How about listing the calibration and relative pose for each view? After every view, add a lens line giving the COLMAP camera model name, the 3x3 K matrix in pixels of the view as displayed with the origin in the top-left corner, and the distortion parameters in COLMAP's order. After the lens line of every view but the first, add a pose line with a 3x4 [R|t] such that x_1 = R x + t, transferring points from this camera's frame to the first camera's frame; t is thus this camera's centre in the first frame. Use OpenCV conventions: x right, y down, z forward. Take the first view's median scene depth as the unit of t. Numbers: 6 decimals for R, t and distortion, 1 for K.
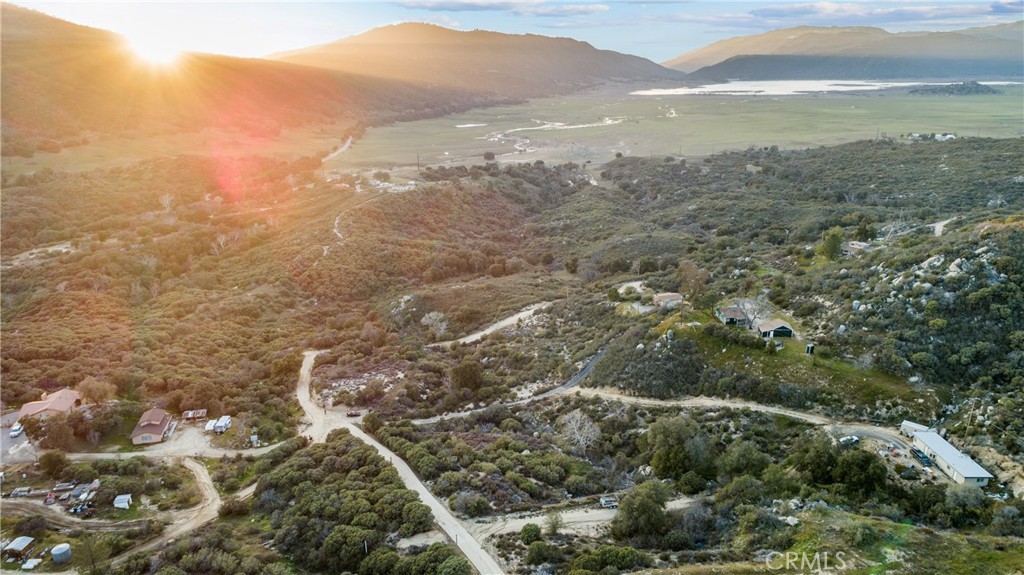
lens RADIAL K [[690.6, 0, 513.8], [0, 690.6, 288.3], [0, 0, 1]] dist [-0.008906, 0.005065]
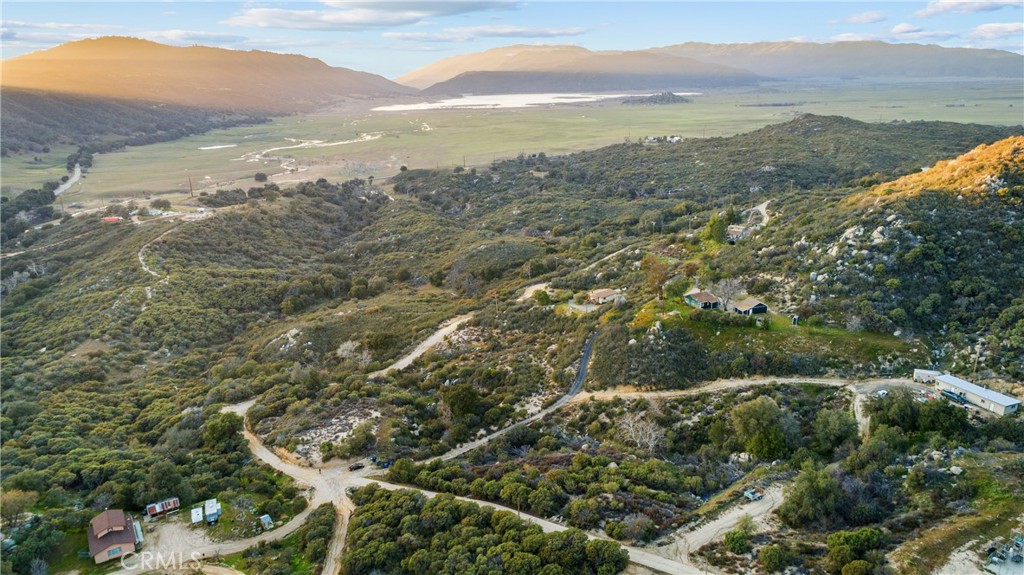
lens RADIAL K [[690.6, 0, 513.8], [0, 690.6, 288.3], [0, 0, 1]] dist [-0.008906, 0.005065]
pose [[0.932469, -0.110921, 0.343801, -0.148860], [0.118689, 0.992930, -0.001563, -0.005240], [-0.341197, 0.042263, 0.939041, 0.059206]]
